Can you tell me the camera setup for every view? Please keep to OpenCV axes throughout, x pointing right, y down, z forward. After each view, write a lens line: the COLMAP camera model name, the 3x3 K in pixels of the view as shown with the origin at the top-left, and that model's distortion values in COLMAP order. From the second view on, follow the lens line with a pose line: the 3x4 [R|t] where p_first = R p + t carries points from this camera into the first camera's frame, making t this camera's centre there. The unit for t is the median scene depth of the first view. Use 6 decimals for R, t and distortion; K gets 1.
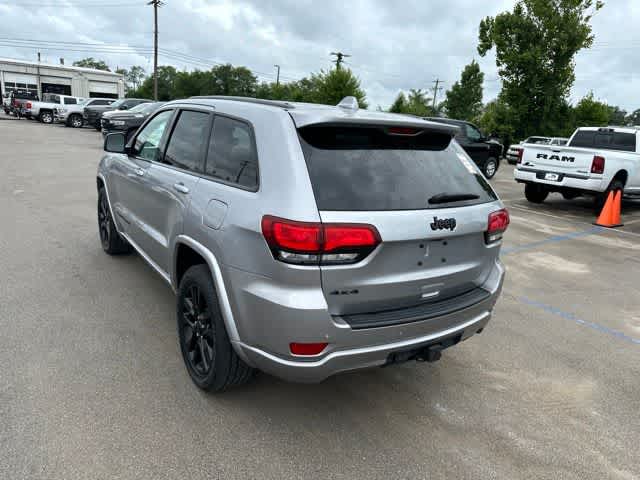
lens RADIAL K [[448.6, 0, 318.1], [0, 448.6, 243.2], [0, 0, 1]] dist [0.027470, -0.031625]
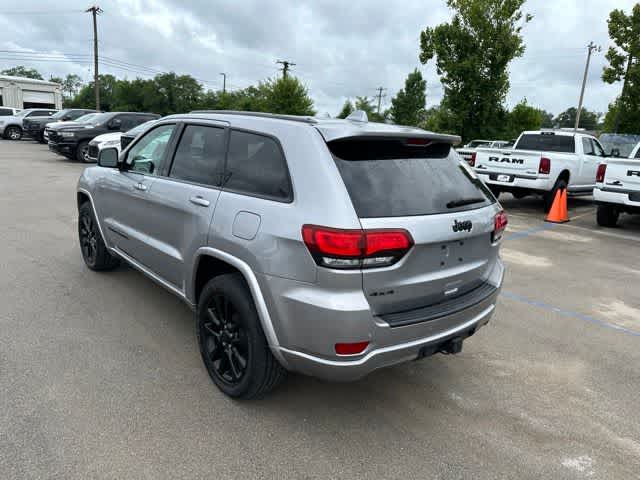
lens RADIAL K [[448.6, 0, 318.2], [0, 448.6, 239.4], [0, 0, 1]] dist [0.027470, -0.031625]
pose [[0.993097, -0.043430, 0.108956, -0.104350], [0.045825, 0.998758, -0.019567, -0.002439], [-0.107971, 0.024424, 0.993854, -0.028285]]
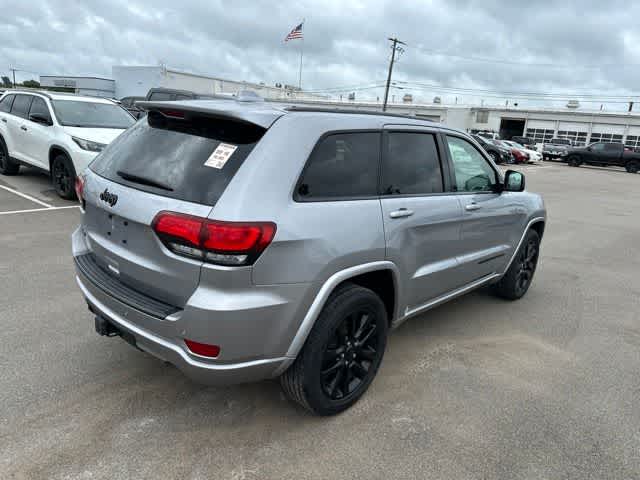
lens RADIAL K [[448.6, 0, 319.5], [0, 448.6, 242.8], [0, 0, 1]] dist [0.027470, -0.031625]
pose [[0.231526, 0.197916, -0.952484, 0.749253], [-0.320740, 0.939872, 0.117331, -0.119172], [0.918434, 0.278334, 0.281084, 0.643240]]
